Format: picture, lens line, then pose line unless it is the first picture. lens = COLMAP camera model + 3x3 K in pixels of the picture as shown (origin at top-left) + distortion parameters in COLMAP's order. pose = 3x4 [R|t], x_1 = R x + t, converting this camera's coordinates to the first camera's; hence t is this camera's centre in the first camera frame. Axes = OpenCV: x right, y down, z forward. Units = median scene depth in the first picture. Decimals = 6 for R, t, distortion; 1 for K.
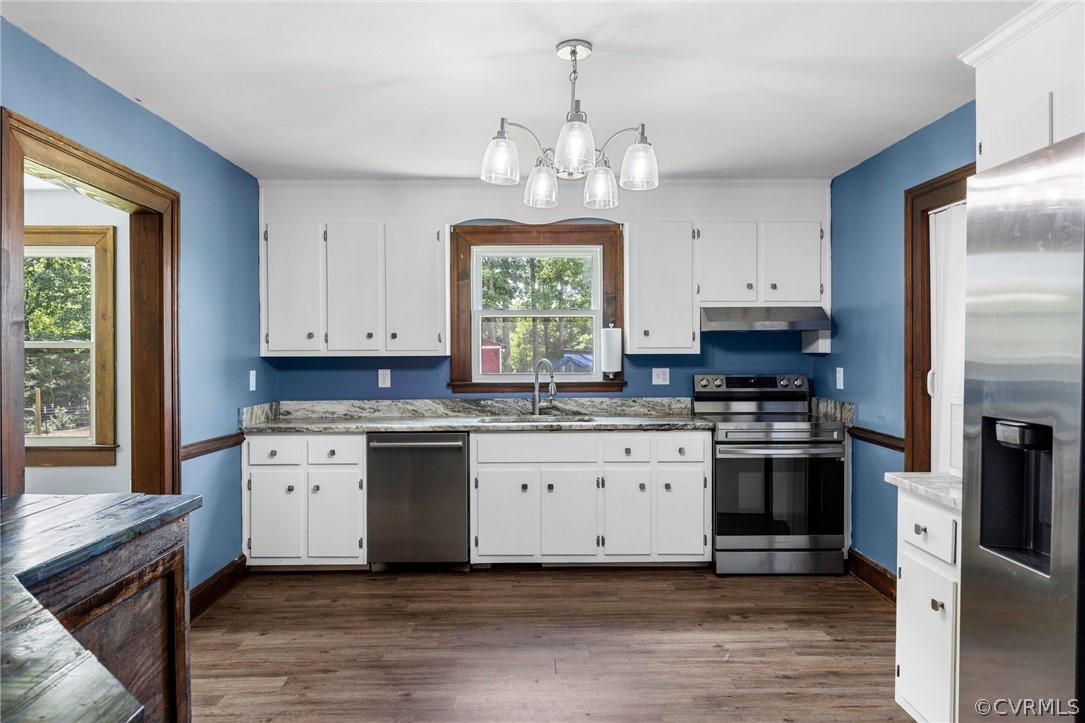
lens RADIAL K [[713.1, 0, 536.3], [0, 713.1, 358.4], [0, 0, 1]] dist [0.010502, -0.000406]
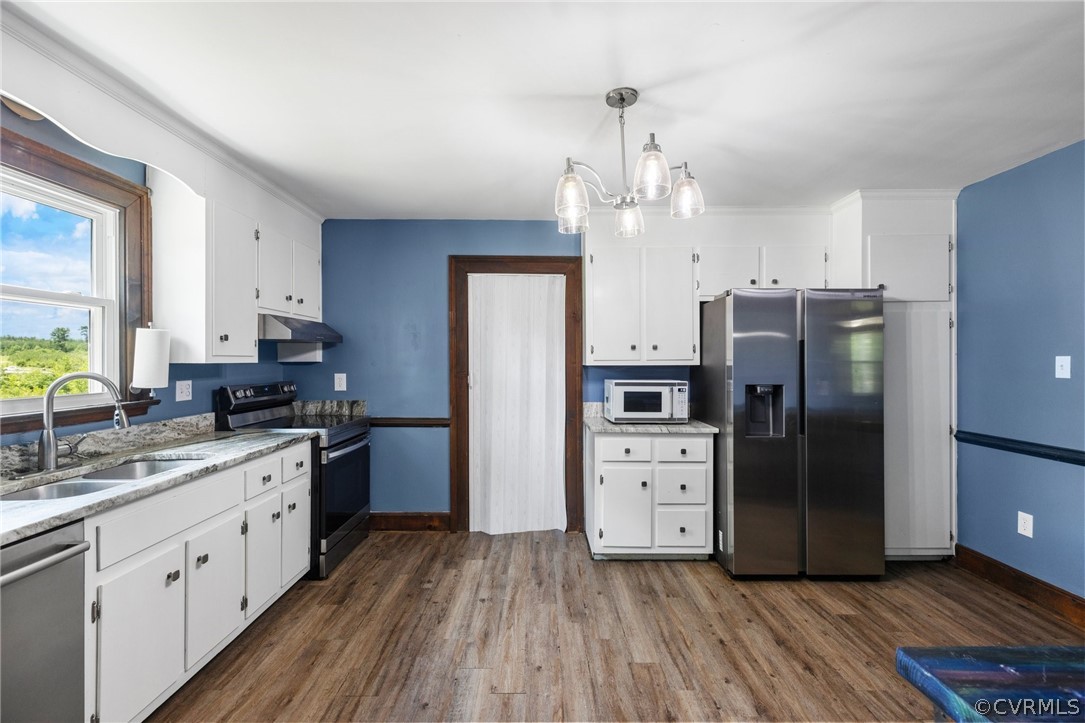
lens RADIAL K [[489.4, 0, 532.3], [0, 489.4, 360.8], [0, 0, 1]] dist [0.010677, -0.001973]
pose [[0.017615, 0.002819, 0.999841, -0.438851], [0.011757, 0.999926, -0.003026, -0.003013], [-0.999776, 0.011808, 0.017580, 0.671546]]
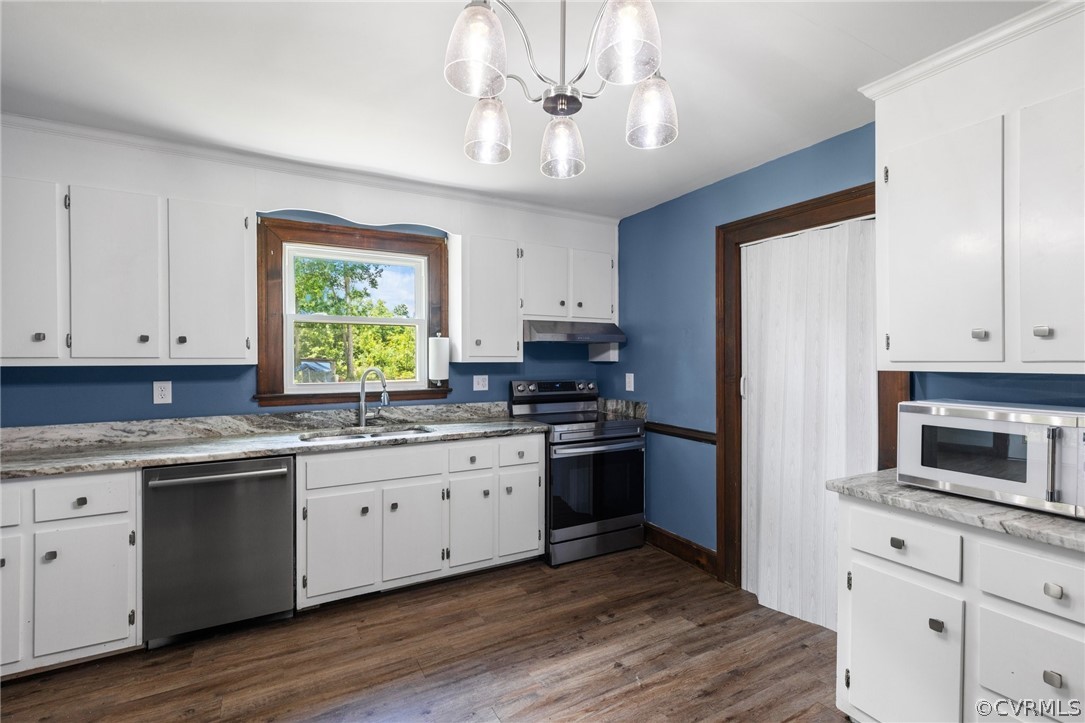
lens RADIAL K [[489.4, 0, 534.7], [0, 489.4, 361.7], [0, 0, 1]] dist [0.010677, -0.001973]
pose [[0.881508, 0.000412, 0.472169, -0.118932], [0.002556, 0.999981, -0.005644, -0.003109], [-0.472162, 0.006183, 0.881490, 0.348857]]
